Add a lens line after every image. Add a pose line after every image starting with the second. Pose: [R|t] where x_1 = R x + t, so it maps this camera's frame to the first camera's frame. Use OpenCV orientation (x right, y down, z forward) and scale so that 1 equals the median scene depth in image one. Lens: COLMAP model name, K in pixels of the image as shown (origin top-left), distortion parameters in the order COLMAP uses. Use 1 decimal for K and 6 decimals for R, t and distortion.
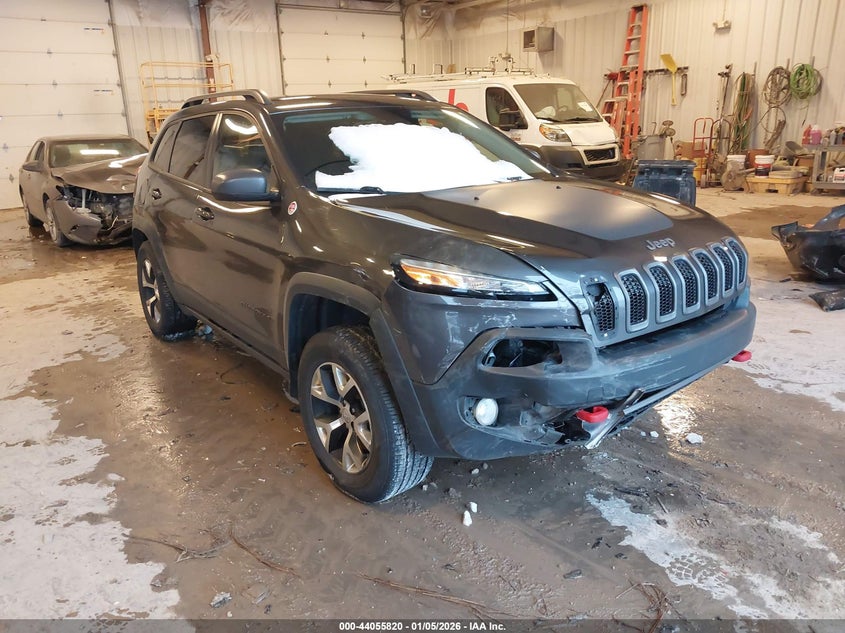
lens RADIAL K [[658.7, 0, 421.4], [0, 658.7, 315.1], [0, 0, 1]] dist [0.052986, 0.002038]
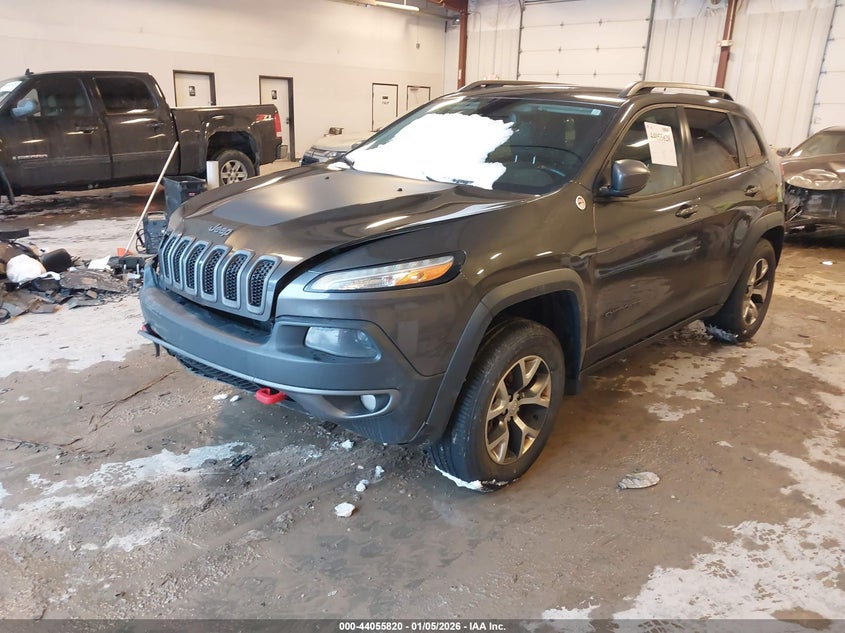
lens RADIAL K [[658.7, 0, 420.9], [0, 658.7, 316.9], [0, 0, 1]] dist [0.052986, 0.002038]
pose [[0.149524, 0.342393, -0.927583, 1.276032], [-0.323499, 0.903438, 0.281333, -0.340180], [0.934340, 0.258006, 0.245850, 0.956499]]
